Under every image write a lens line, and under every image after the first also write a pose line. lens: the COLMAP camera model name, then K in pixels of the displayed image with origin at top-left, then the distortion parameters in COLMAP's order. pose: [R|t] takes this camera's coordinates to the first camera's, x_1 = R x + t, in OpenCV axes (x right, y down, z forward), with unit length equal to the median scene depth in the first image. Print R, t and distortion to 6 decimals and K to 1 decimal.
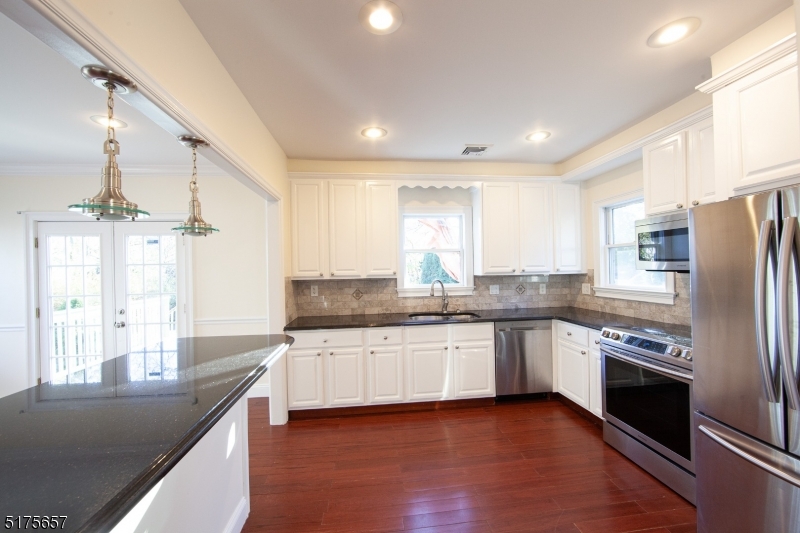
lens RADIAL K [[315.6, 0, 404.4], [0, 315.6, 266.9], [0, 0, 1]] dist [-0.009897, 0.000429]
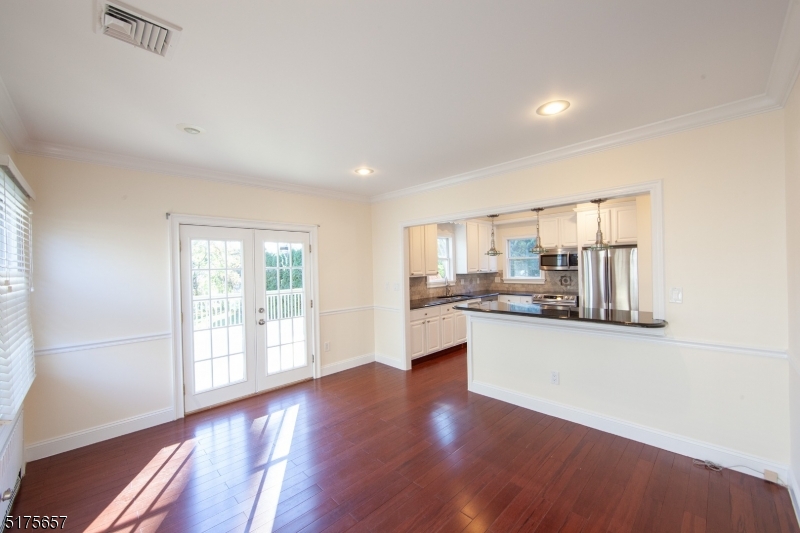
lens RADIAL K [[315.6, 0, 405.3], [0, 315.6, 264.2], [0, 0, 1]] dist [-0.009897, 0.000429]
pose [[0.782369, 0.005288, 0.622793, -1.165578], [0.004327, 0.999894, -0.013925, -0.002846], [-0.622800, 0.013590, 0.782263, -0.191621]]
